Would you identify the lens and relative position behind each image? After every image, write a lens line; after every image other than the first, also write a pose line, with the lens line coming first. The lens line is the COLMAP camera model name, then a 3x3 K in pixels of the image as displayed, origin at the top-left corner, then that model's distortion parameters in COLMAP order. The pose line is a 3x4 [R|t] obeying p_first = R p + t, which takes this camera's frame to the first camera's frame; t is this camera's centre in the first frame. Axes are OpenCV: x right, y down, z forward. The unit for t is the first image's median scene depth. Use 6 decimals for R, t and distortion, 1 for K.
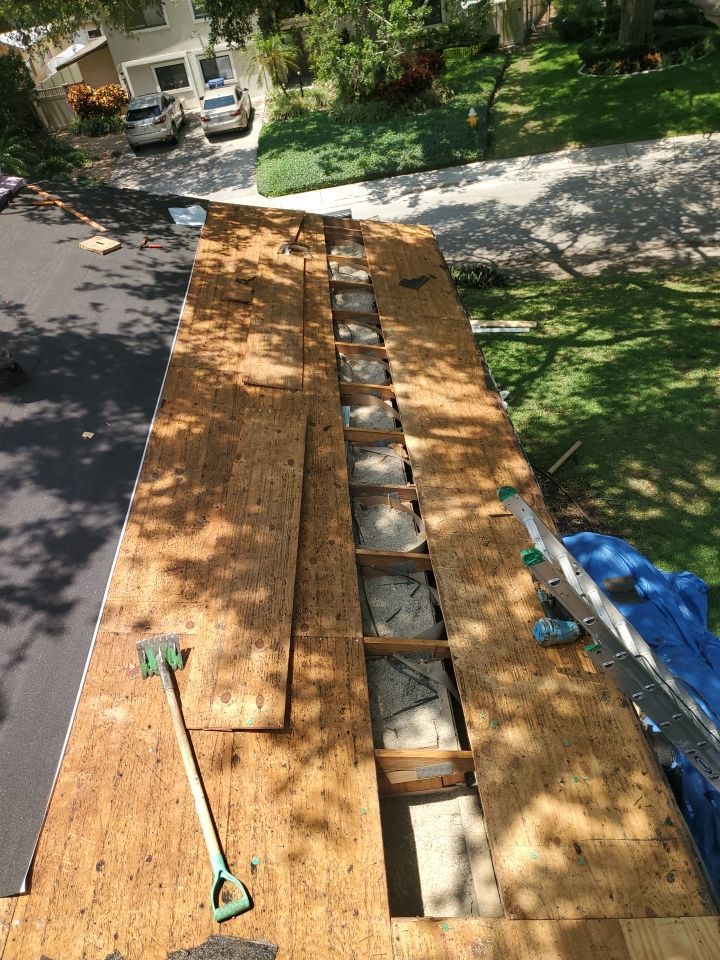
lens RADIAL K [[746.9, 0, 356.9], [0, 746.9, 445.5], [0, 0, 1]] dist [0.024313, -0.000371]
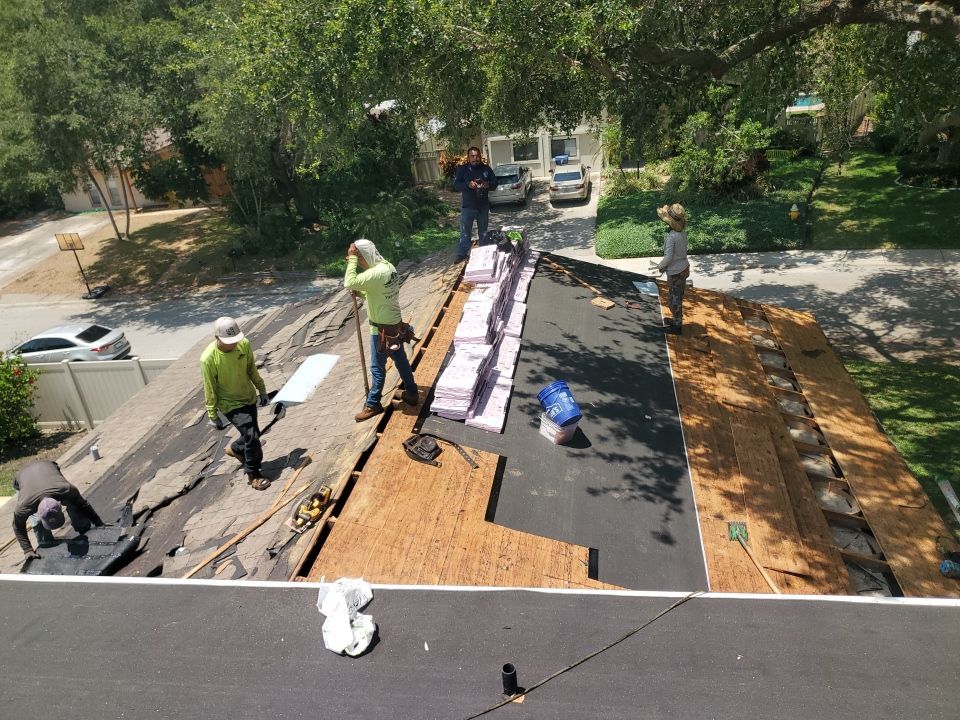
lens RADIAL K [[746.9, 0, 466.2], [0, 746.9, 359.2], [0, 0, 1]] dist [0.024313, -0.000371]
pose [[0.973405, 0.139033, -0.182078, -0.123028], [-0.167103, 0.974591, -0.149159, 0.047768], [0.156714, 0.175618, 0.971905, -0.201243]]
